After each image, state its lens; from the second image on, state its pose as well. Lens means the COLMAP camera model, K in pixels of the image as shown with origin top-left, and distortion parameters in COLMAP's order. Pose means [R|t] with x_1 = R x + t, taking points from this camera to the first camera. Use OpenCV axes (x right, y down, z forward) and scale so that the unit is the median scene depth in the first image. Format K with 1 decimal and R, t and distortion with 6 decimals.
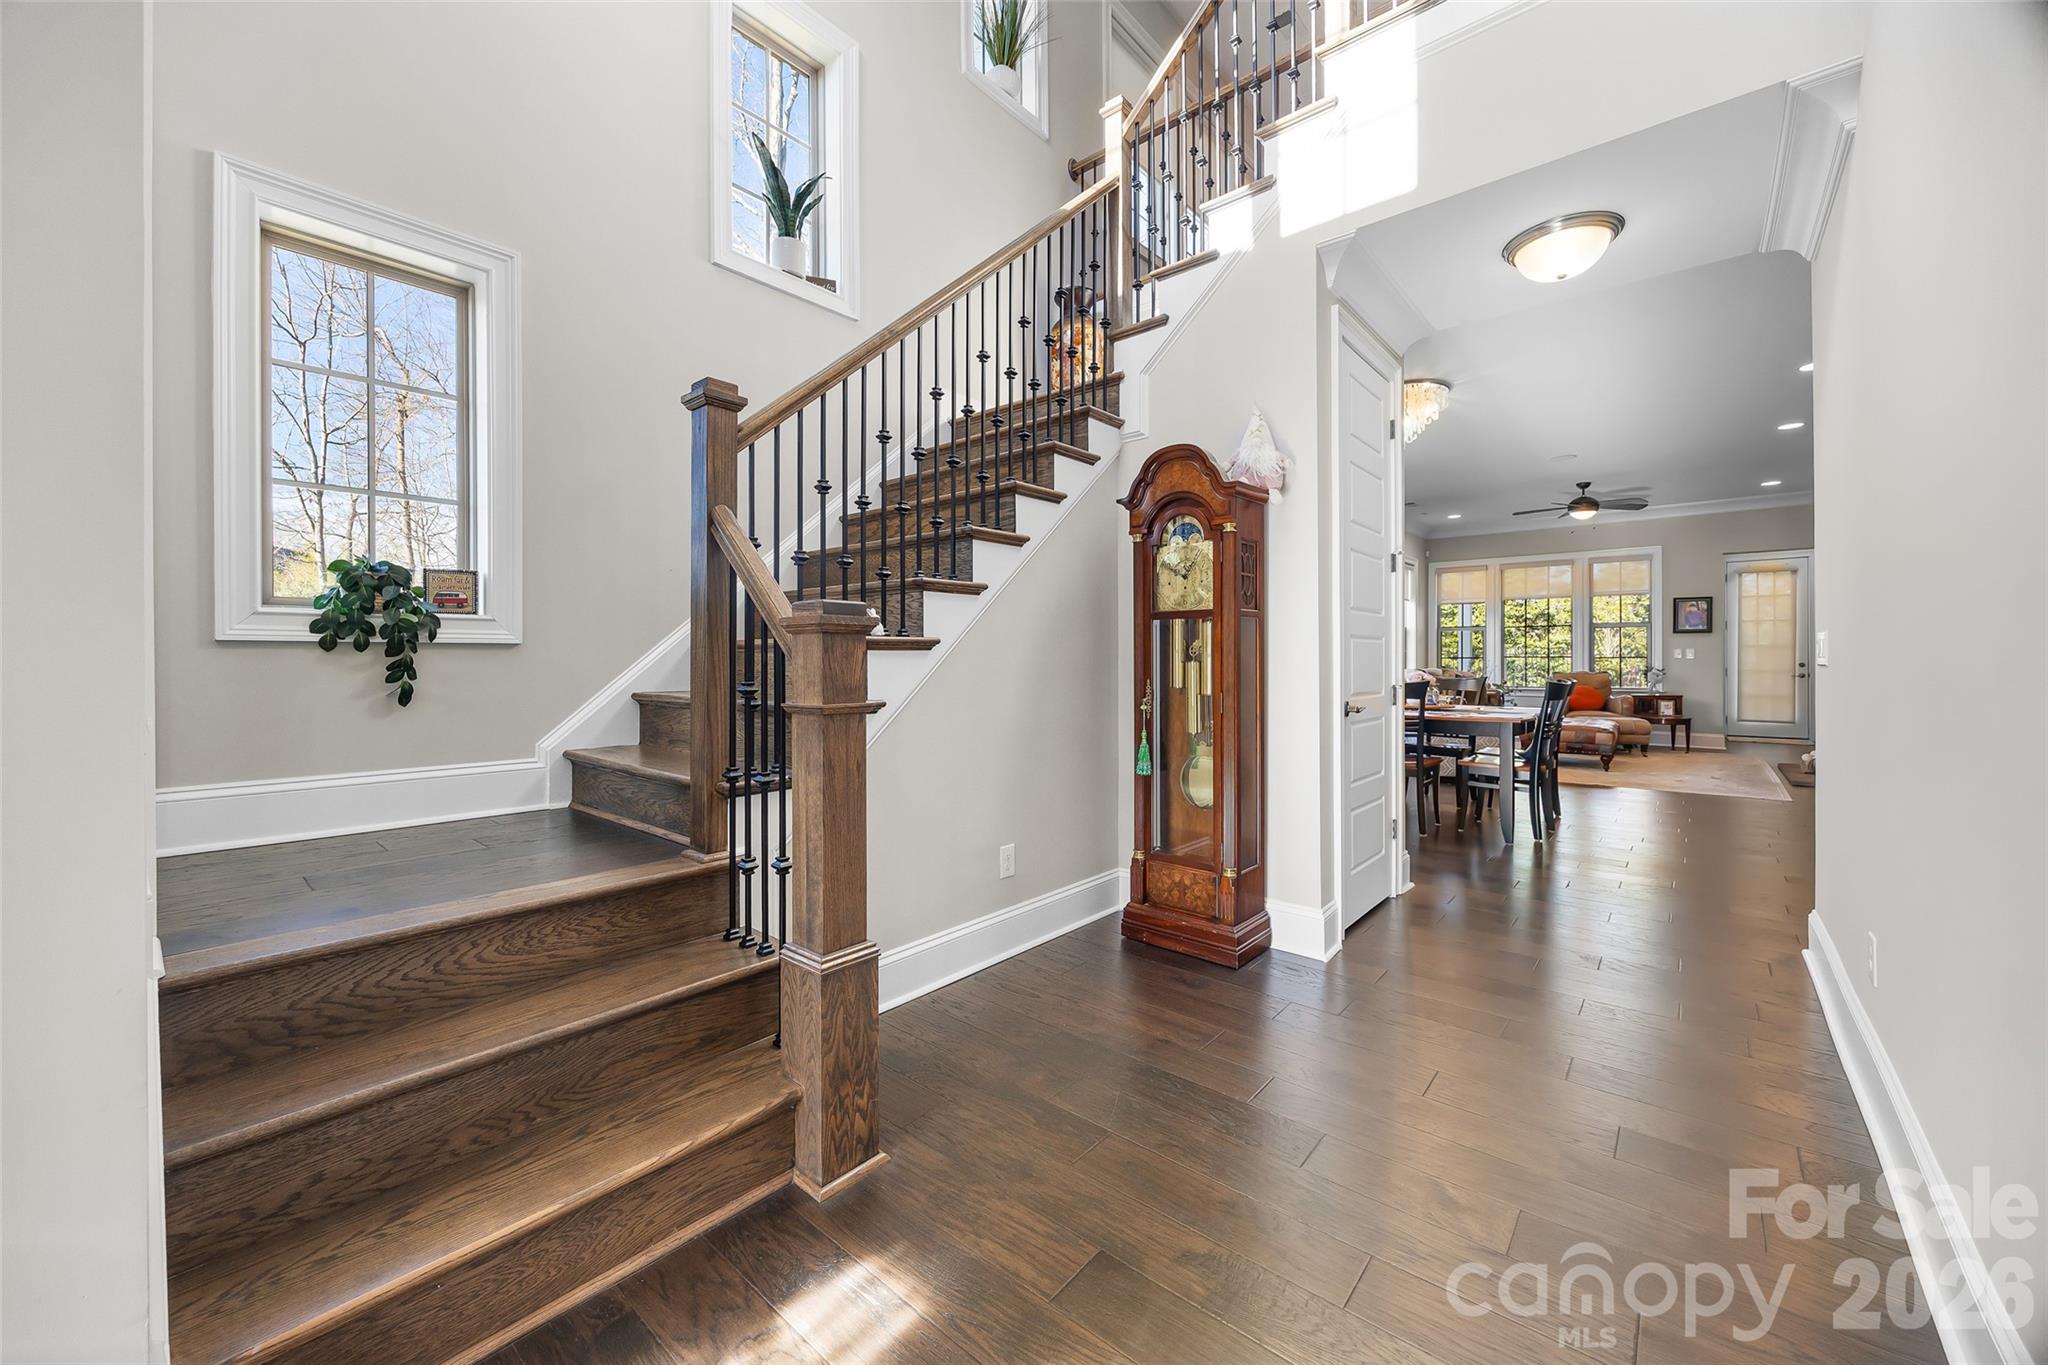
lens RADIAL K [[771.6, 0, 1019.9], [0, 771.6, 672.4], [0, 0, 1]] dist [-0.002504, -0.000192]
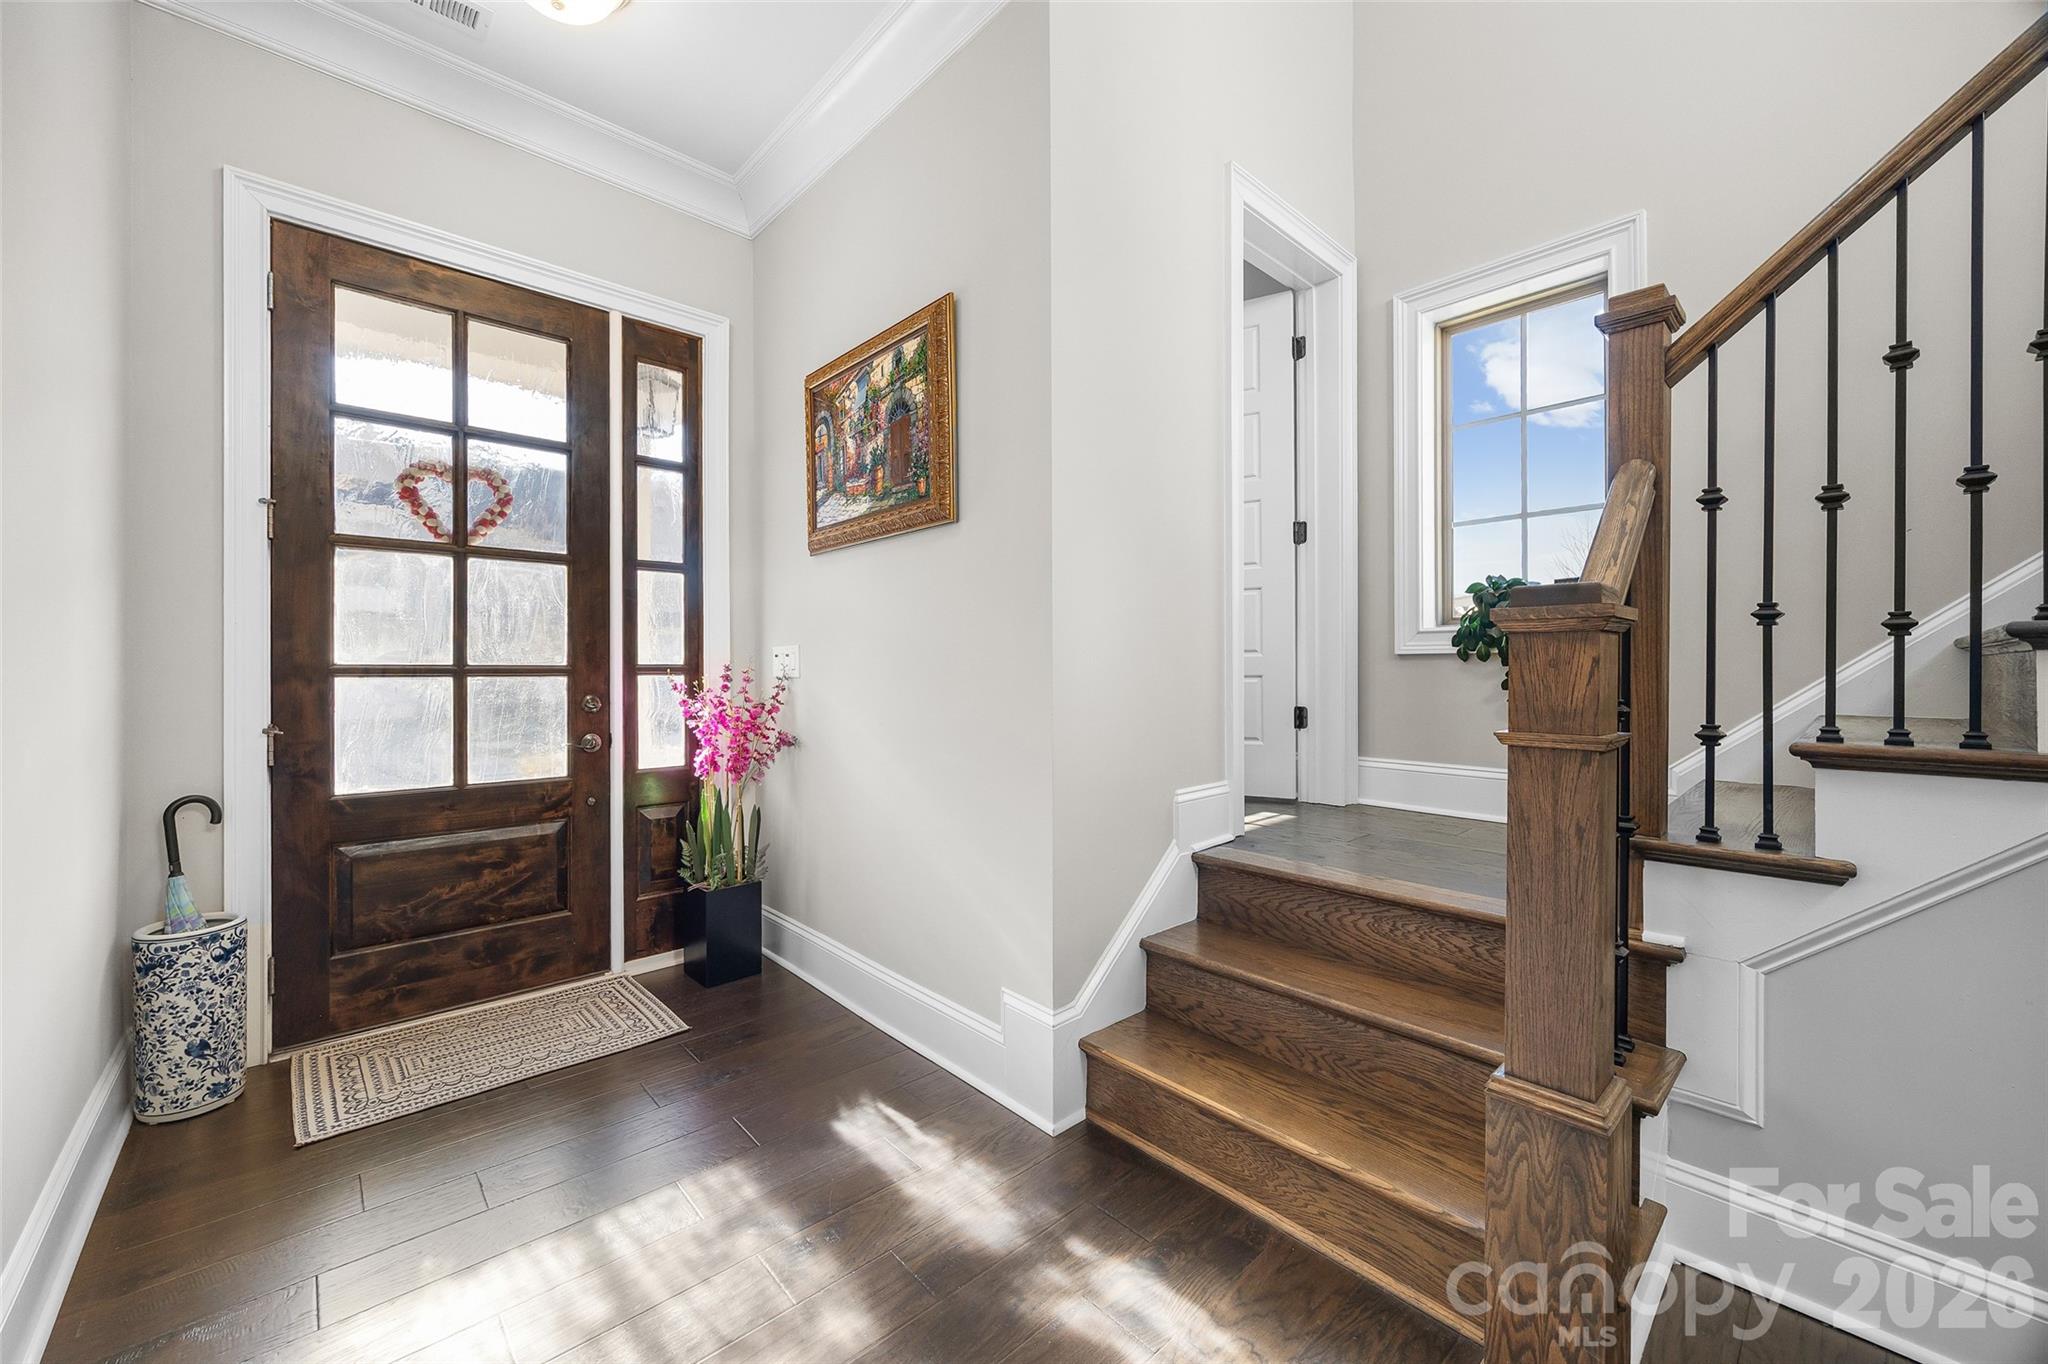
lens RADIAL K [[804.4, 0, 1024.0], [0, 804.4, 682.0], [0, 0, 1]] dist [-0.000458, -0.000073]
pose [[-0.119905, 0.015826, -0.992659, 0.576169], [-0.015239, 0.999726, 0.017780, -0.010472], [0.992668, 0.017259, -0.119631, 0.662727]]
